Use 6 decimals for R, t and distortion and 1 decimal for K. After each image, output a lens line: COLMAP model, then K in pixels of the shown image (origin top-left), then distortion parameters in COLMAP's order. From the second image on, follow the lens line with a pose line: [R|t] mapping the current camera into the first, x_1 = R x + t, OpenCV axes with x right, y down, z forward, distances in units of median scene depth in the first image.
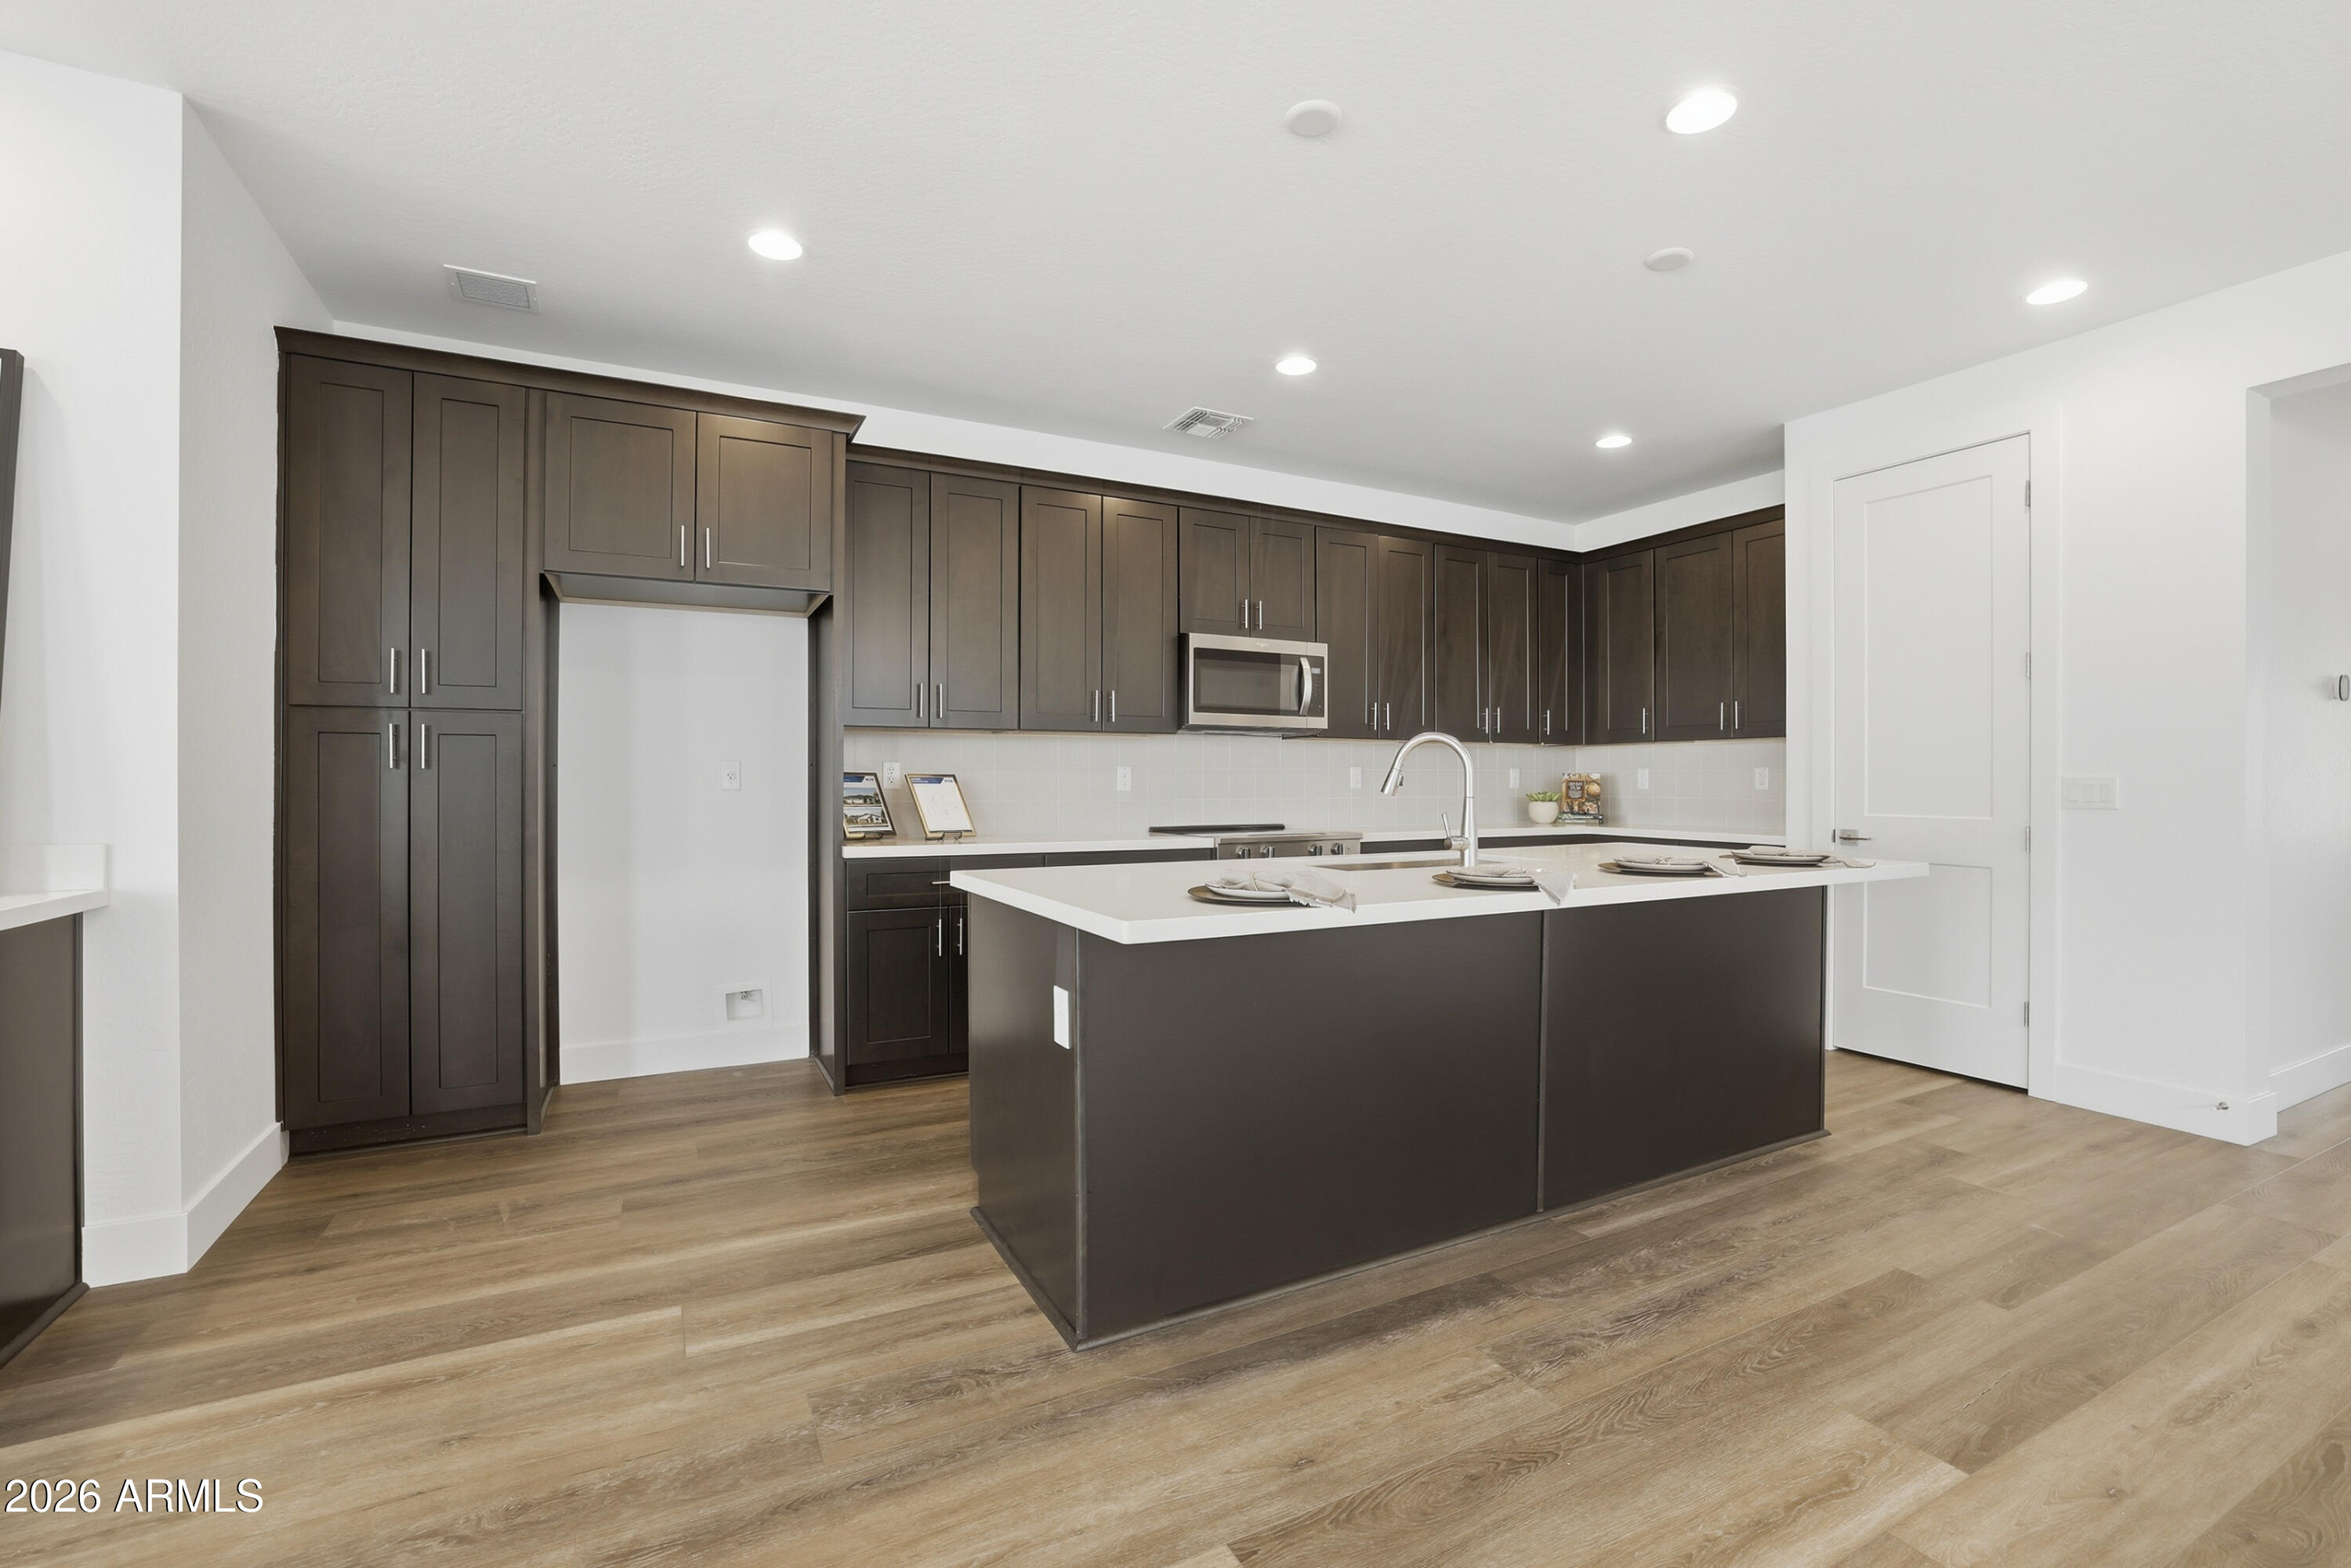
lens RADIAL K [[1024.3, 0, 1184.9], [0, 1024.3, 774.9], [0, 0, 1]] dist [-0.042599, 0.015703]
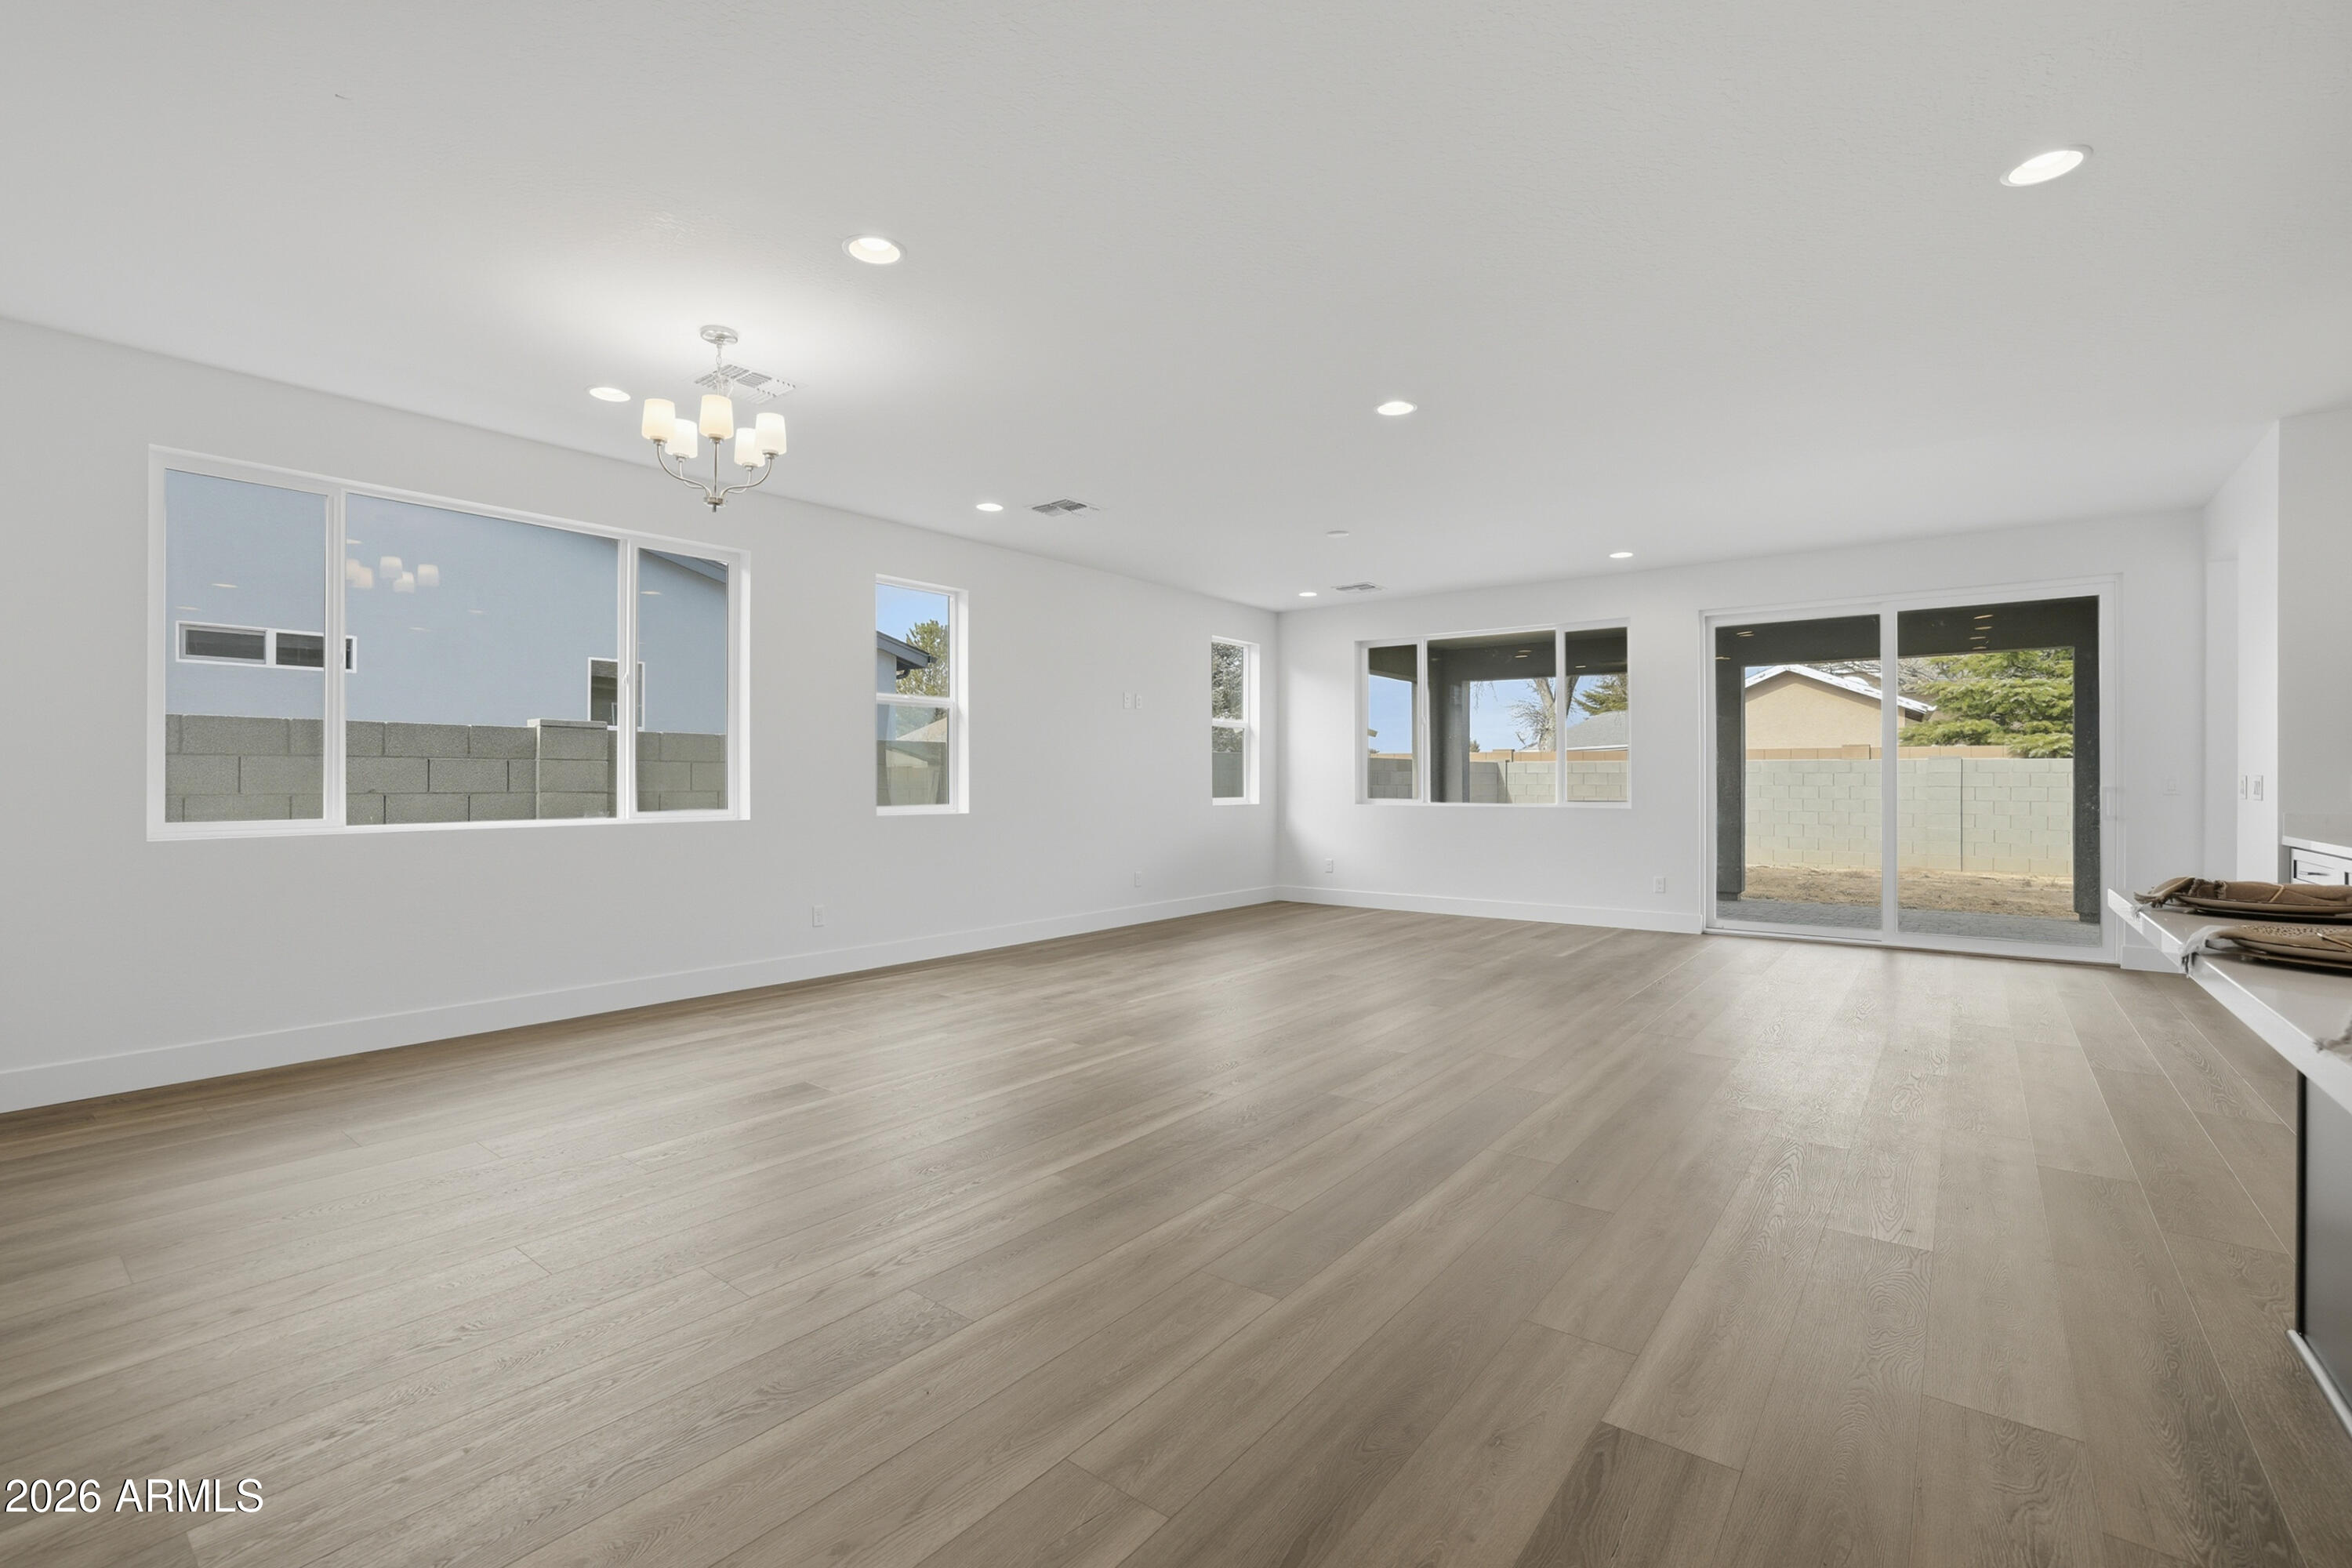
lens RADIAL K [[1025.2, 0, 1185.7], [0, 1025.2, 784.0], [0, 0, 1]] dist [-0.038075, 0.010587]
pose [[-0.912093, -0.000751, -0.409983, 0.857576], [-0.000313, 0.999999, -0.001137, 0.004130], [0.409984, -0.000908, -0.912092, 0.942041]]
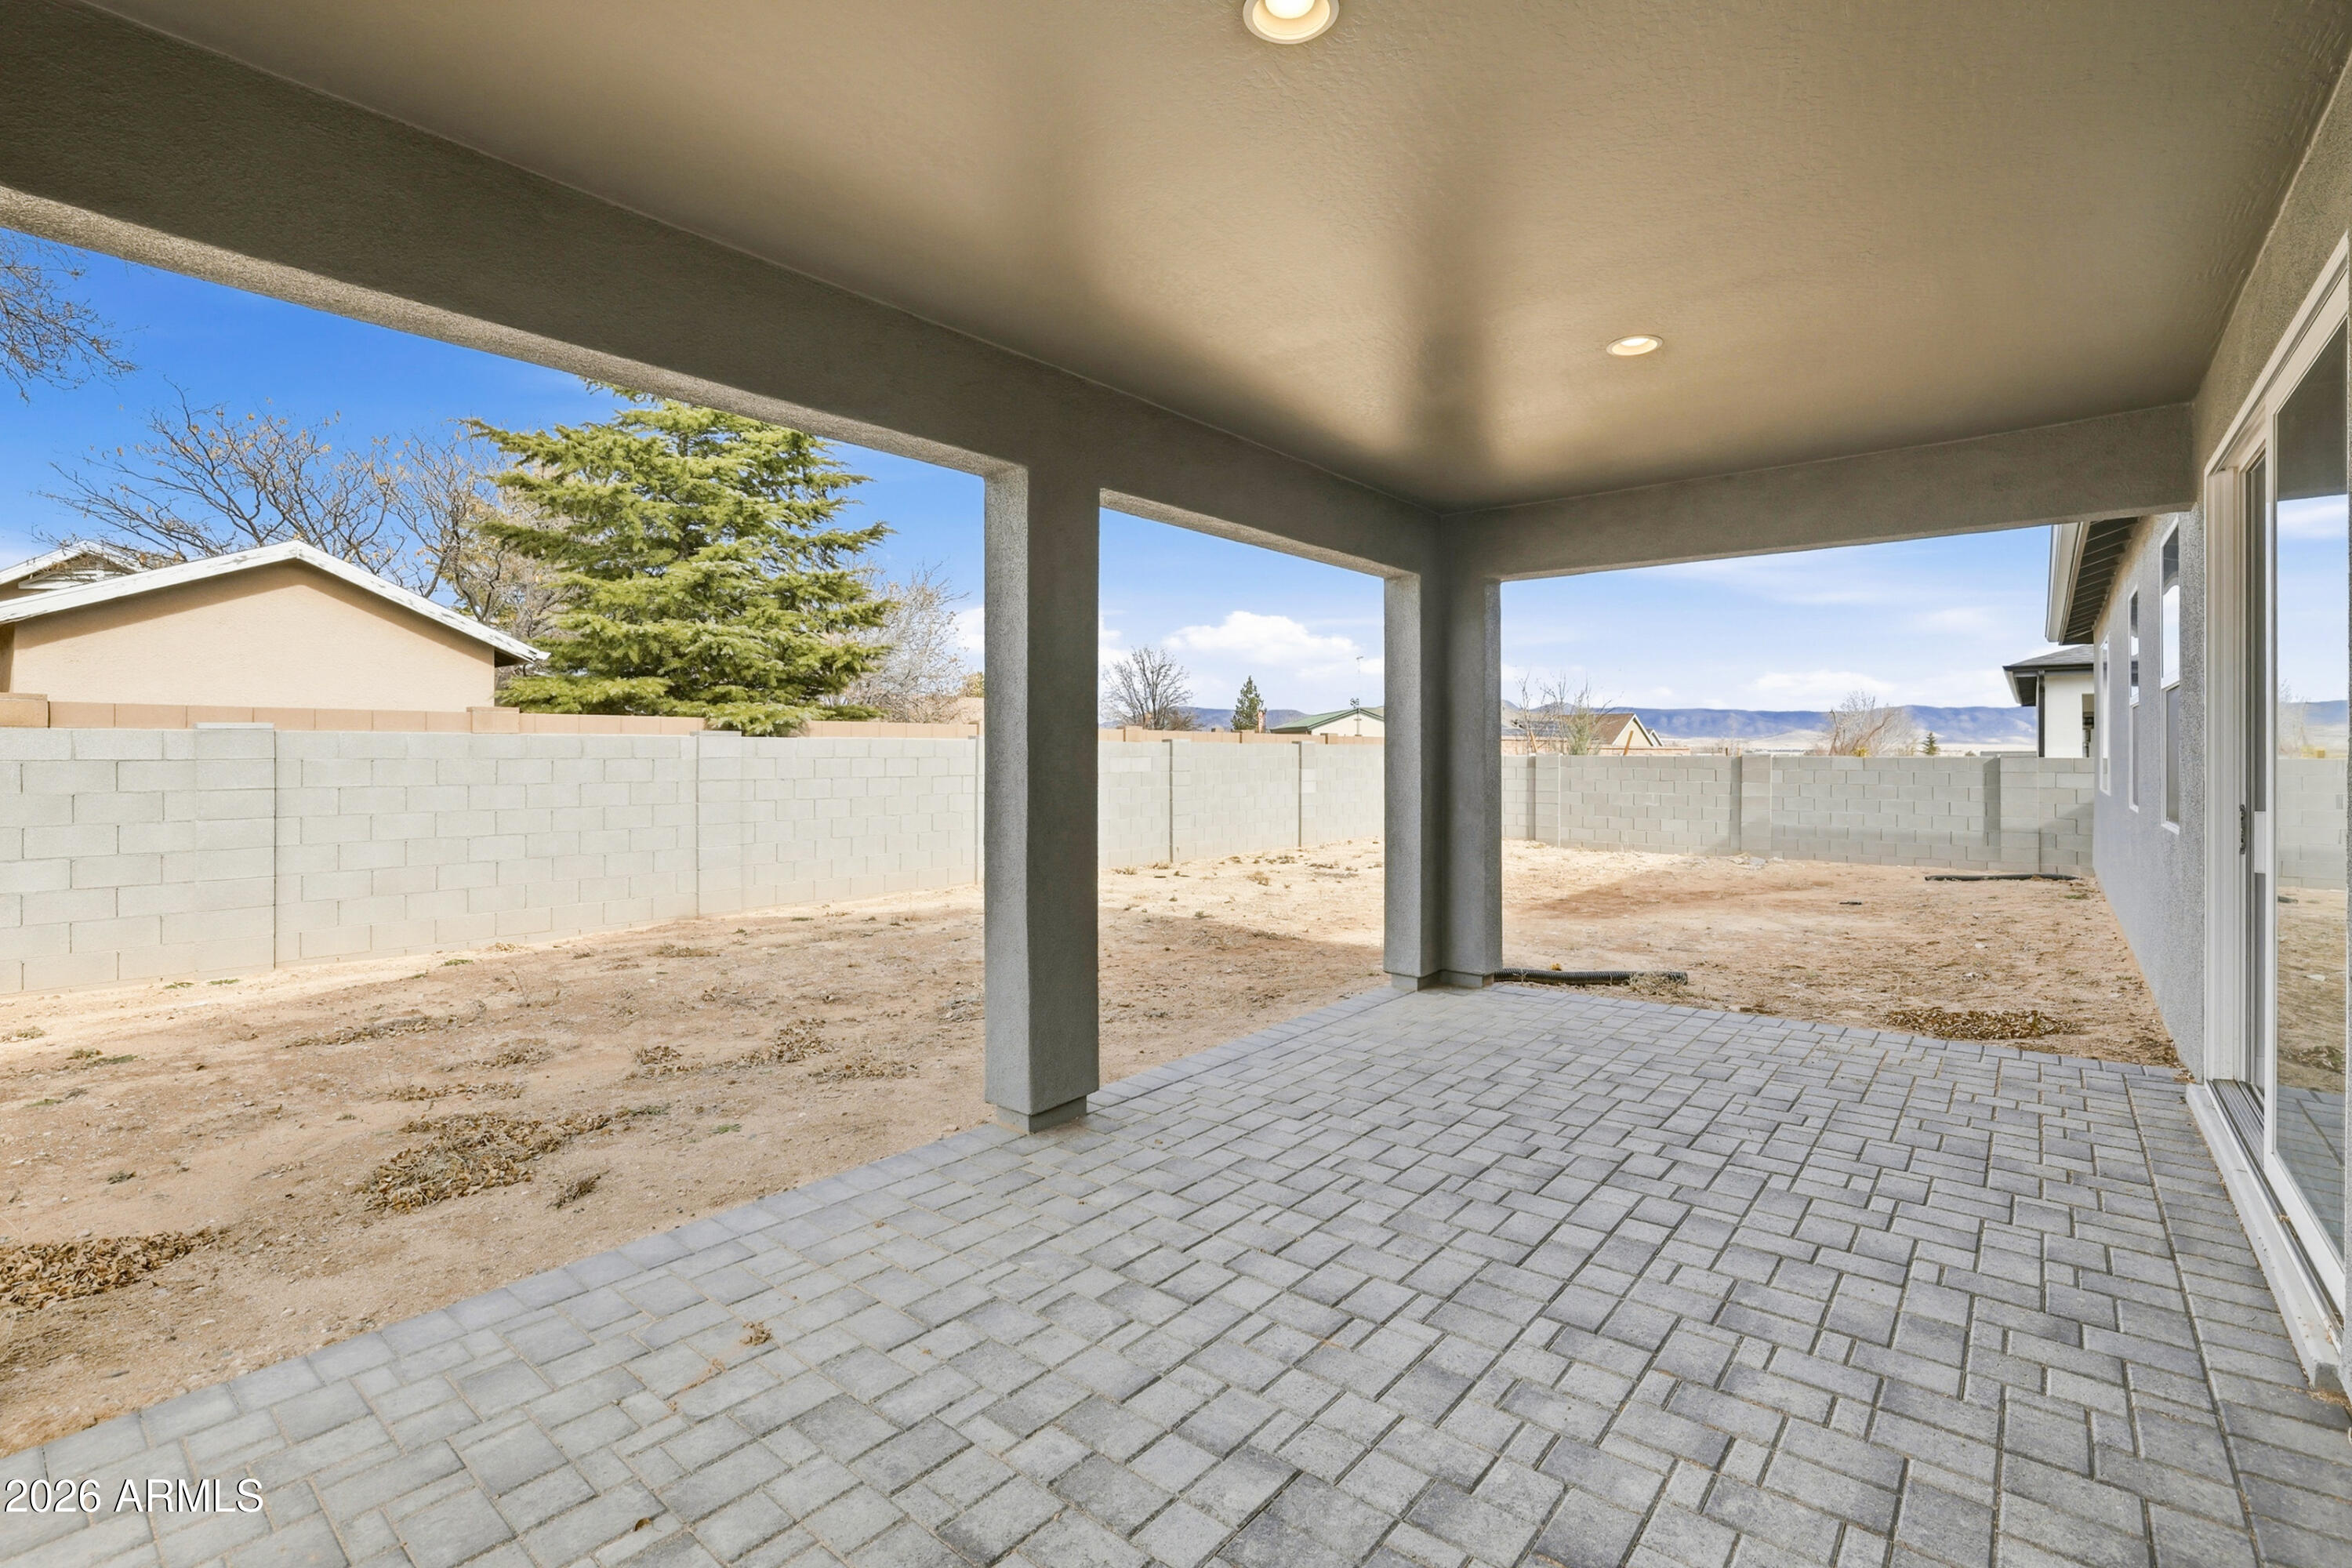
lens RADIAL K [[1039.8, 0, 1188.3], [0, 1039.8, 745.7], [0, 0, 1]] dist [-0.041204, 0.000024]
pose [[0.379927, -0.008623, -0.924976, -0.932390], [0.006245, 0.999958, -0.006757, -0.059505], [0.924995, -0.003209, 0.379965, -1.666793]]
